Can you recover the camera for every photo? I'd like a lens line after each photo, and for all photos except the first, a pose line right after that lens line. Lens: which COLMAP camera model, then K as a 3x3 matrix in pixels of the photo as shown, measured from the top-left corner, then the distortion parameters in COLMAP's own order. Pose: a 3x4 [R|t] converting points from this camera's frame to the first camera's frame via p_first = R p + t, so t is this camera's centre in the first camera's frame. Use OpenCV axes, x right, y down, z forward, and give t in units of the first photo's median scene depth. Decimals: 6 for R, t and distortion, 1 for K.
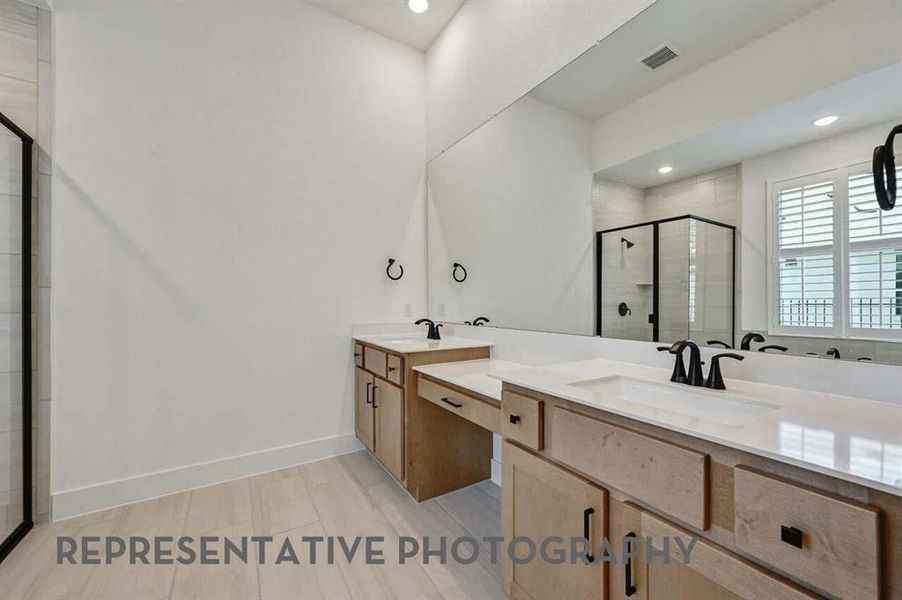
lens RADIAL K [[345.3, 0, 451.0], [0, 345.3, 300.0], [0, 0, 1]] dist [-0.001298, -0.000331]
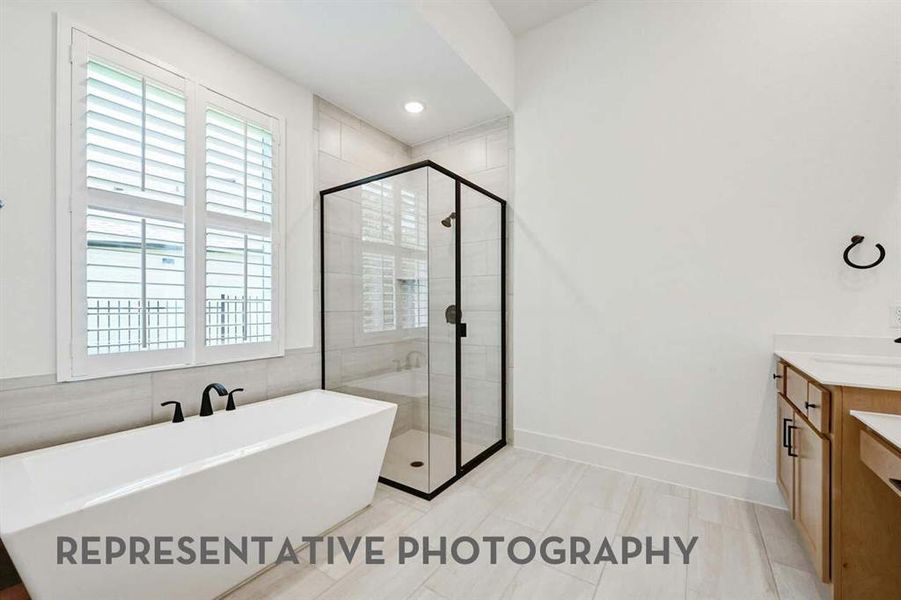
lens RADIAL K [[352.8, 0, 453.6], [0, 352.8, 302.8], [0, 0, 1]] dist [-0.001447, 0.000013]
pose [[0.419687, -0.002078, -0.907666, 0.147855], [0.004373, 0.999990, -0.000267, 0.000237], [0.907658, -0.003857, 0.419692, 0.086312]]
